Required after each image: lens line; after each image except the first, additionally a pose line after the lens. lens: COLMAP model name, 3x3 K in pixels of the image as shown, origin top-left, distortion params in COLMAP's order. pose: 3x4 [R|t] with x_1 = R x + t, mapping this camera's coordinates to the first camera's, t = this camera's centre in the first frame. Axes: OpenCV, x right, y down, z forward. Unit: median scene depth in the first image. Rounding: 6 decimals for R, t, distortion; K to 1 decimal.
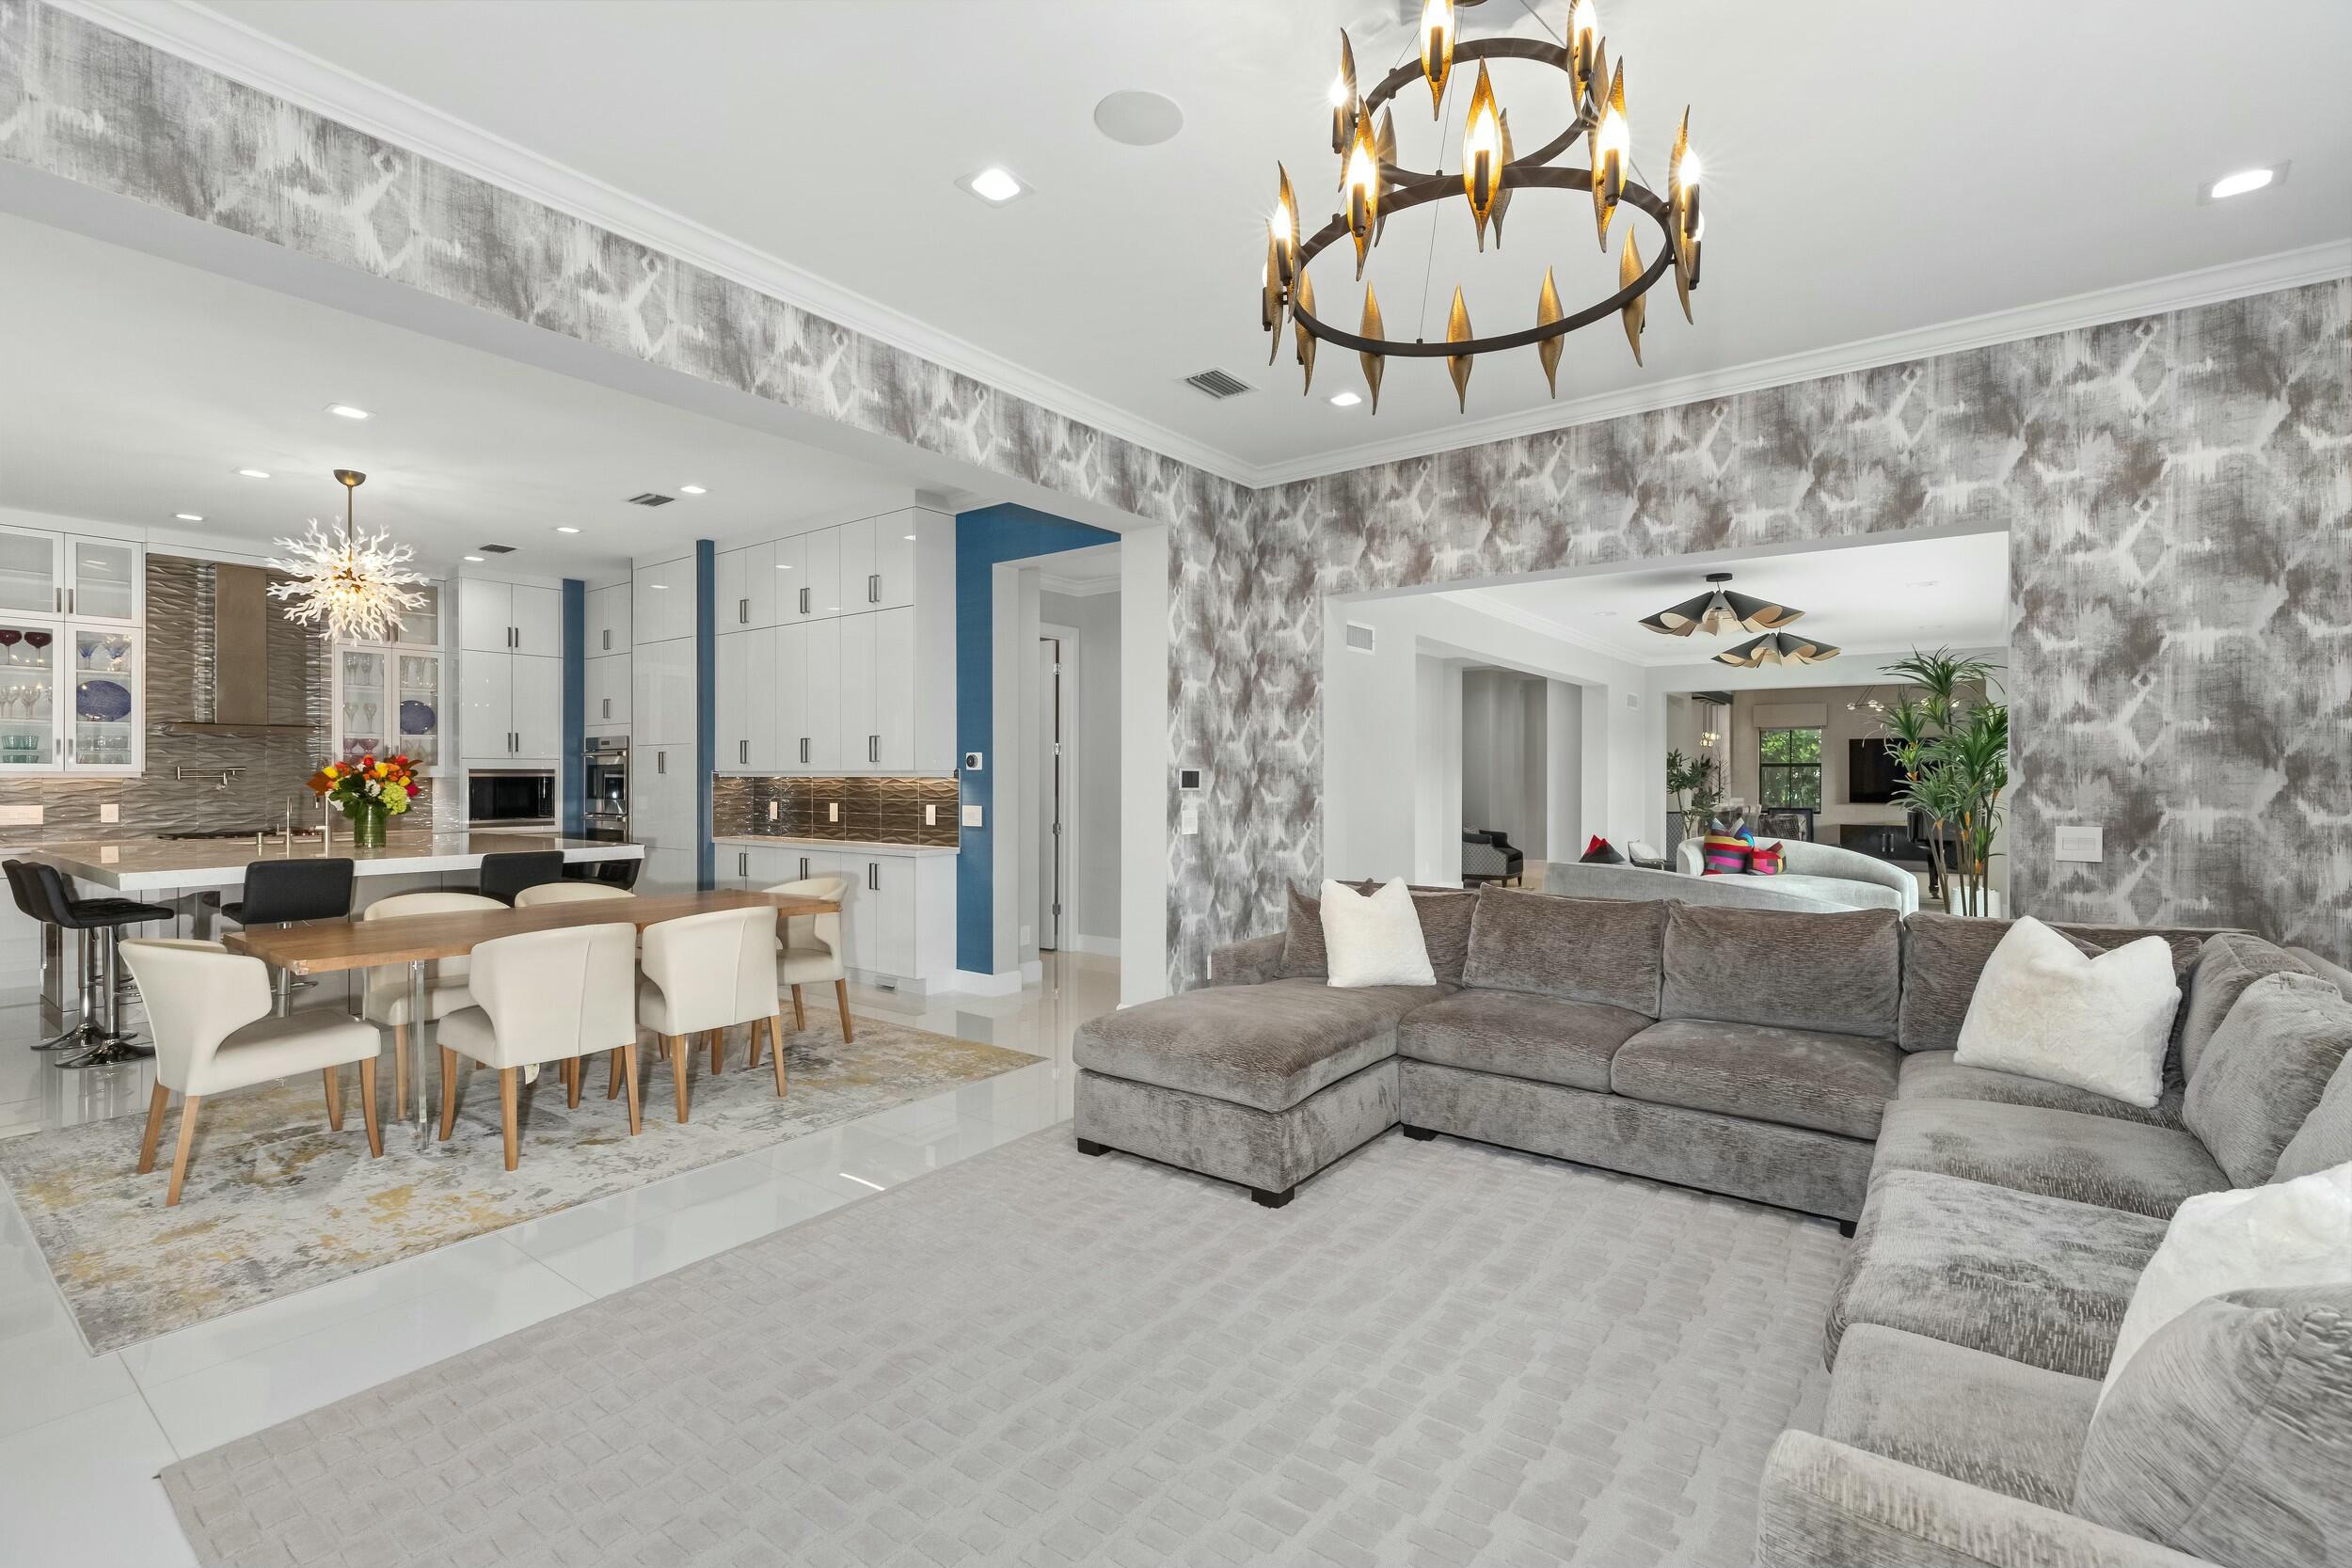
lens RADIAL K [[1069.8, 0, 1176.7], [0, 1069.8, 776.9], [0, 0, 1]] dist [0.001106, -0.000395]
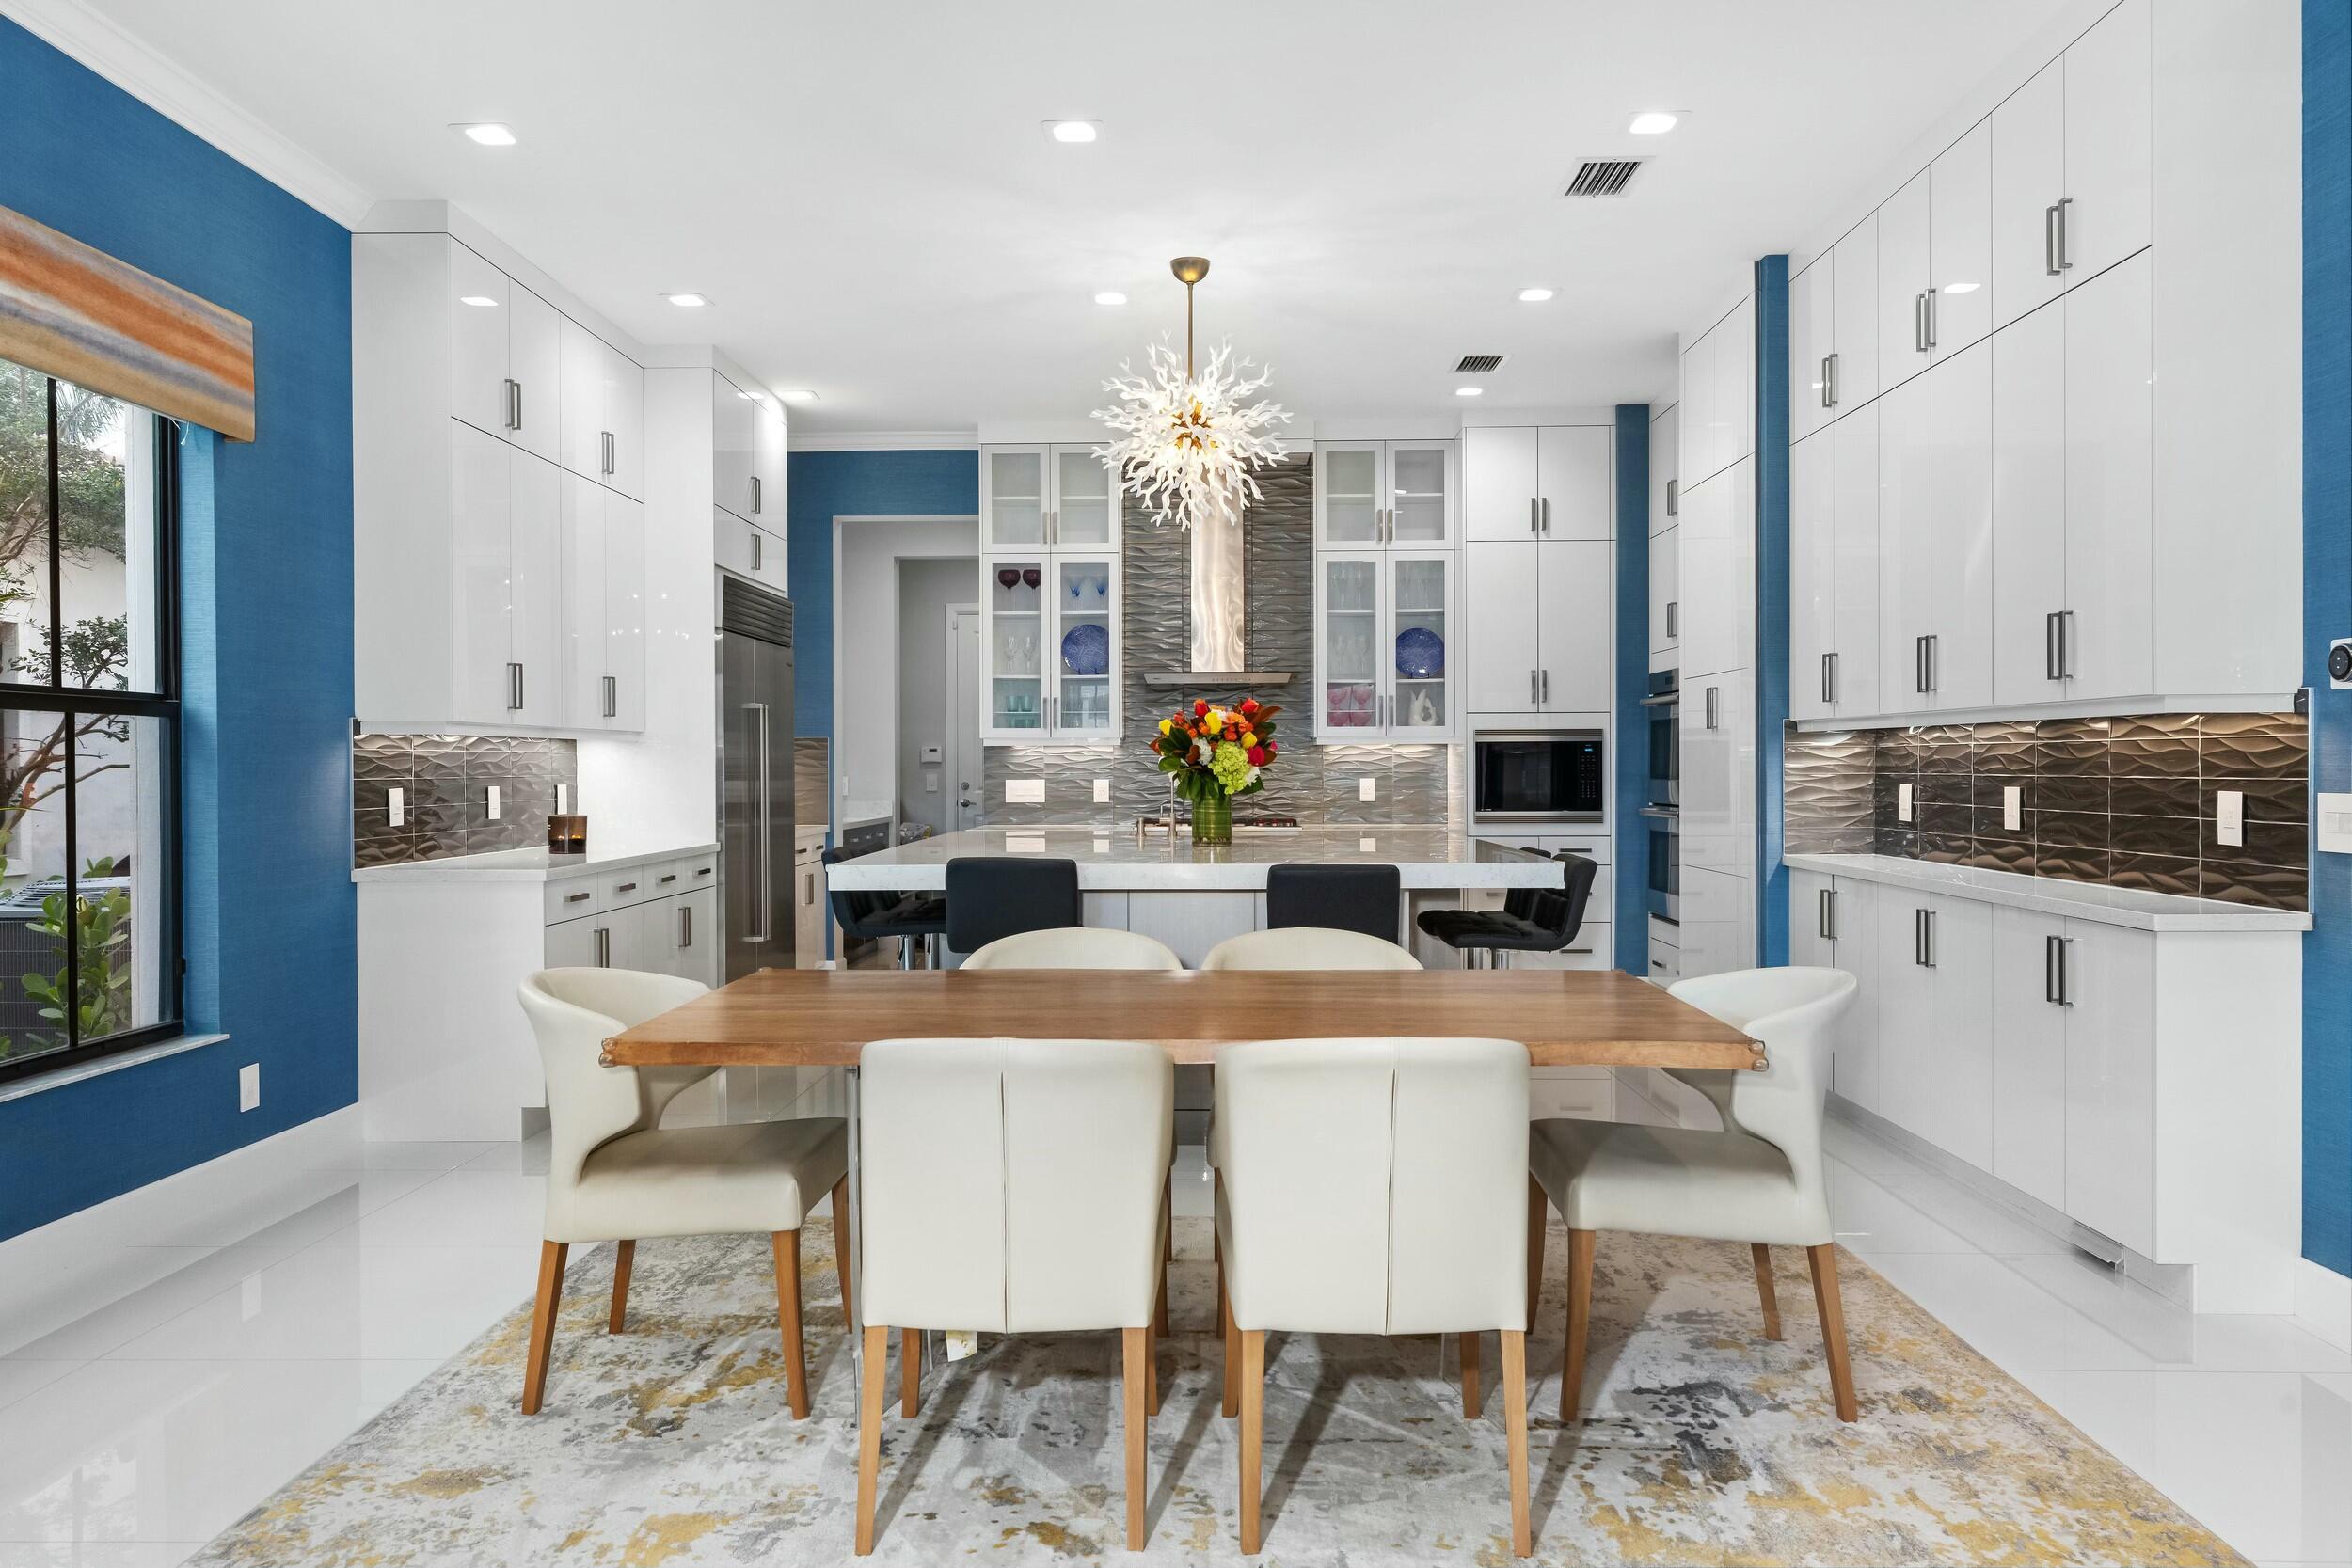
lens RADIAL K [[1614.3, 0, 1172.8], [0, 1614.3, 776.4], [0, 0, 1]] dist [0.001695, 0.001025]
pose [[0.583323, 0.004834, -0.812226, 0.009818], [0.002429, 0.999967, 0.007696, 0.016841], [0.812237, -0.006462, 0.583292, 0.403404]]
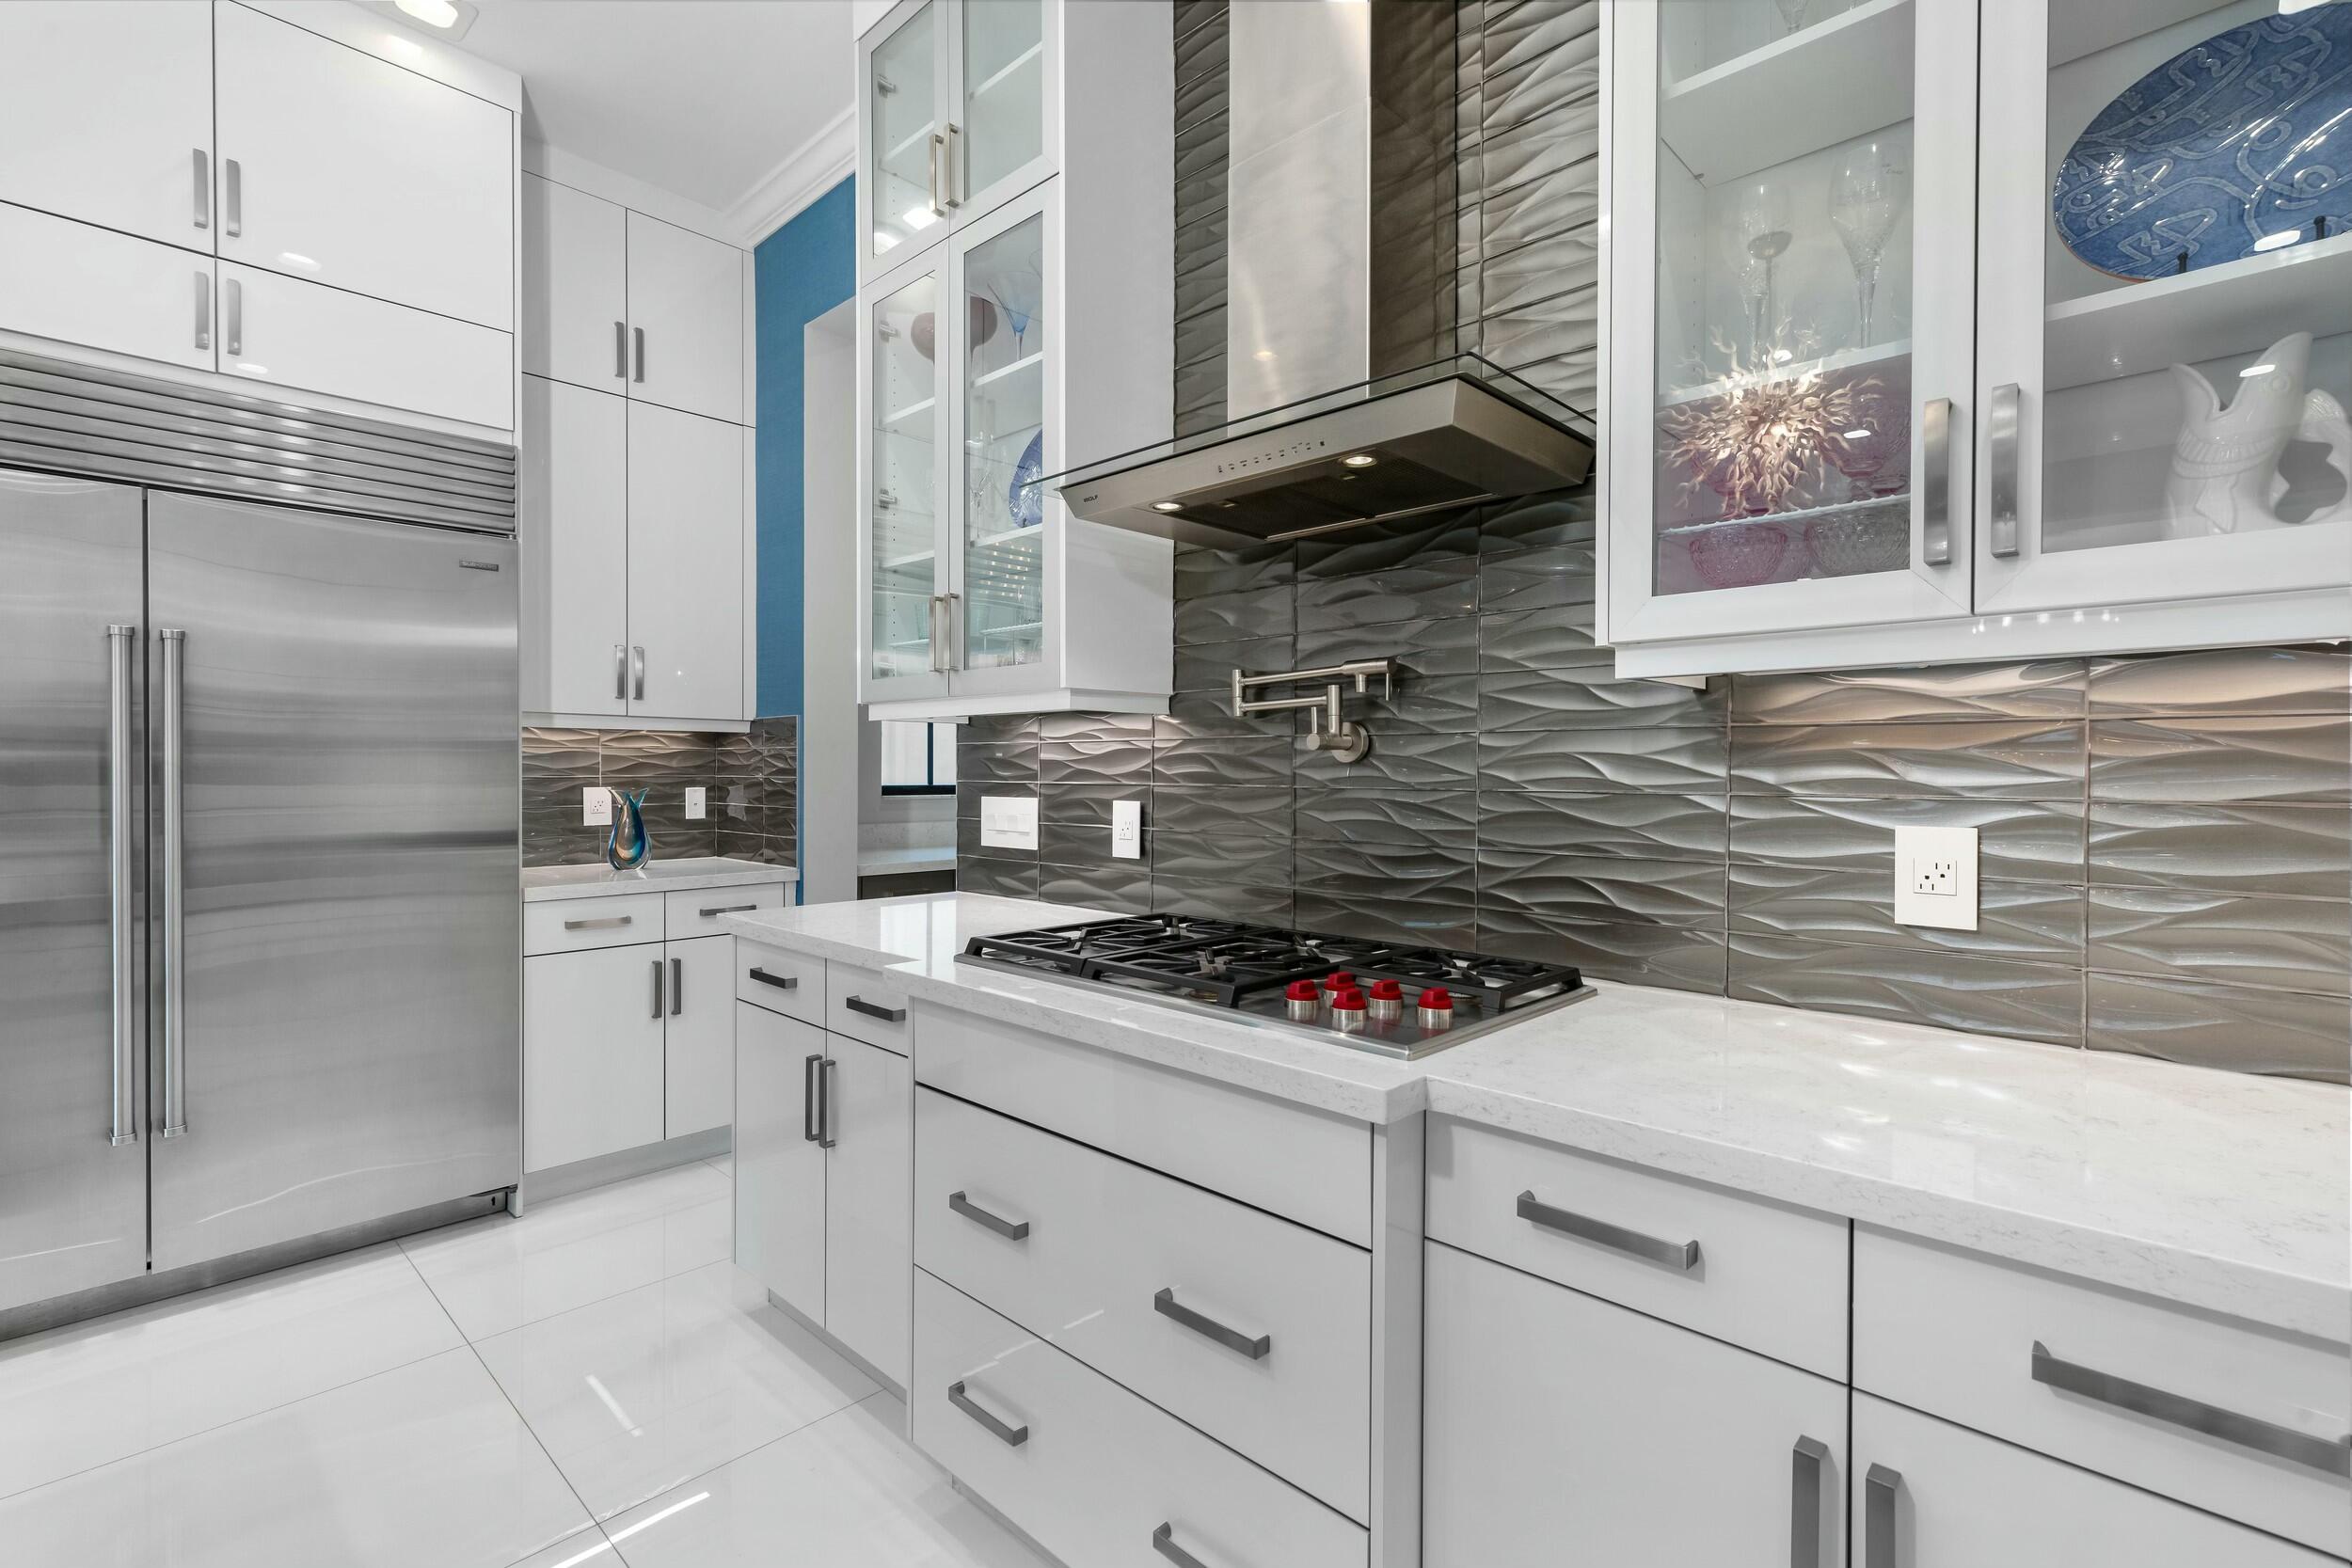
lens RADIAL K [[1069.8, 0, 1176.7], [0, 1069.8, 776.9], [0, 0, 1]] dist [0.001106, -0.000395]
pose [[-0.114540, 0.007495, -0.993390, -0.797793], [-0.002545, 0.999966, 0.007838, 0.018681], [0.993415, 0.003426, -0.114517, 1.227139]]
